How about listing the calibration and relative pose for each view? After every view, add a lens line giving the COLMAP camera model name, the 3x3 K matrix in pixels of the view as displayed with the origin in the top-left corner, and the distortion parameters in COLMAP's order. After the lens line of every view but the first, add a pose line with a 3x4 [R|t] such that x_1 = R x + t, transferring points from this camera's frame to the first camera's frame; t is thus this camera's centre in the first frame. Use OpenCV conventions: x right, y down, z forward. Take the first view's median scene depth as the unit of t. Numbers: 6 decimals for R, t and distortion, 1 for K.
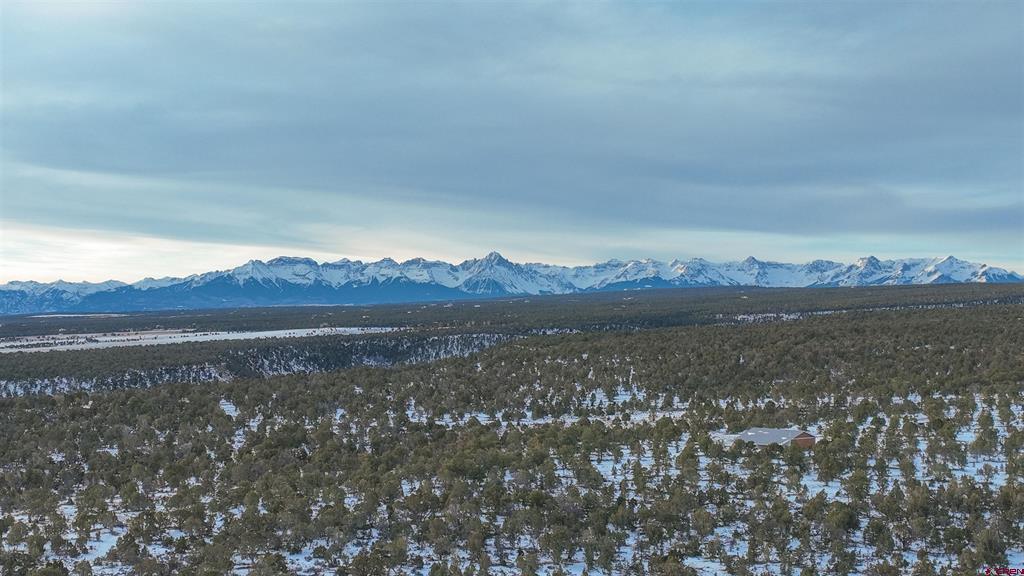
lens RADIAL K [[1380.7, 0, 518.5], [0, 1380.7, 286.4], [0, 0, 1]] dist [0.036500, 0.000000]
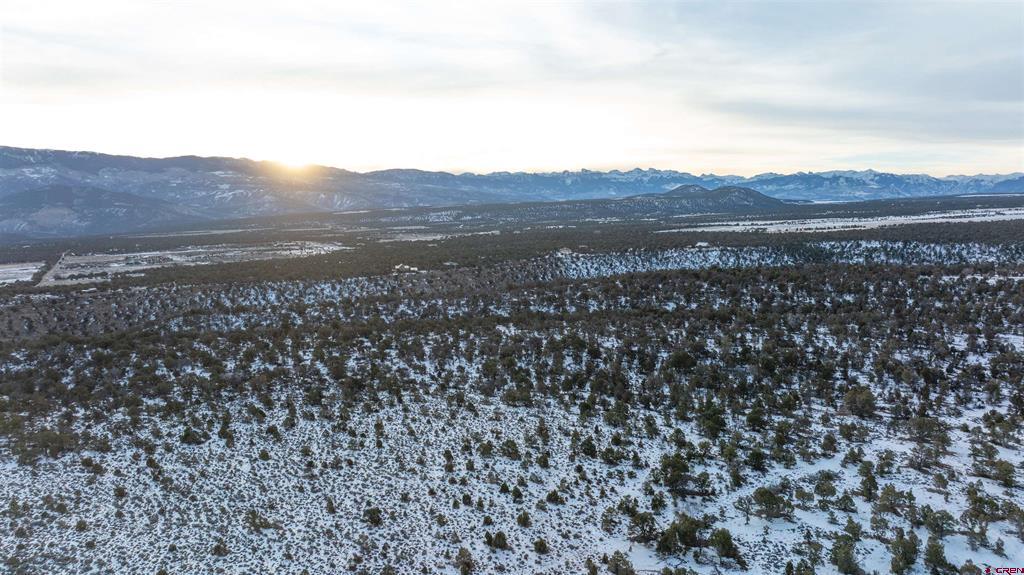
lens RADIAL K [[718.1, 0, 515.0], [0, 718.1, 294.4], [0, 0, 1]] dist [-0.039046, 0.036809]
pose [[0.626891, 0.094063, -0.773408, -0.025581], [0.029060, 0.989171, 0.143859, -0.001707], [0.778565, -0.112660, 0.617369, 0.080780]]
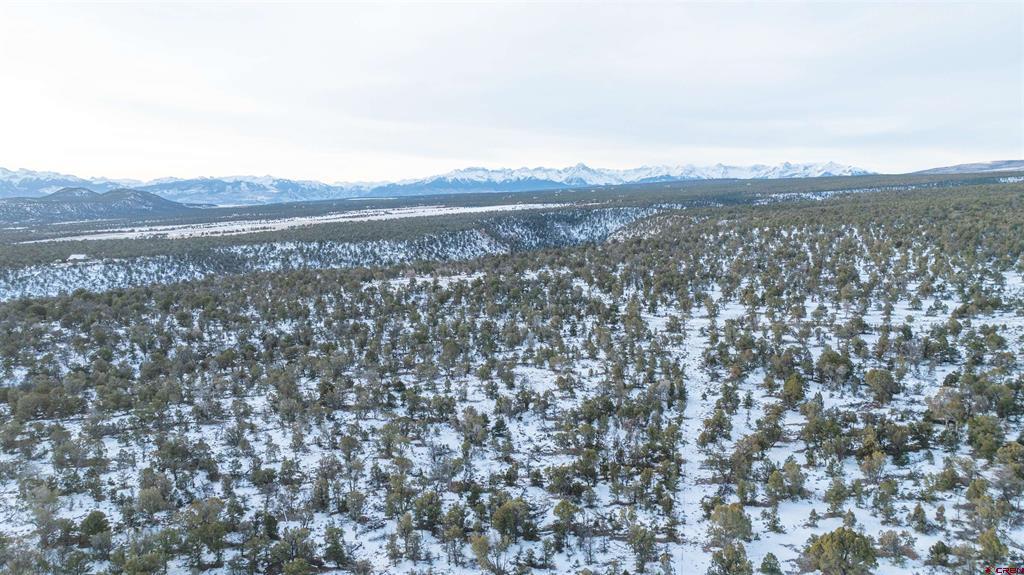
lens RADIAL K [[718.1, 0, 516.0], [0, 718.1, 292.1], [0, 0, 1]] dist [-0.039046, 0.036809]
pose [[0.994193, 0.002672, -0.107582, -0.059358], [0.013773, 0.988311, 0.151830, 0.003424], [0.106730, -0.152430, 0.982534, 0.141978]]
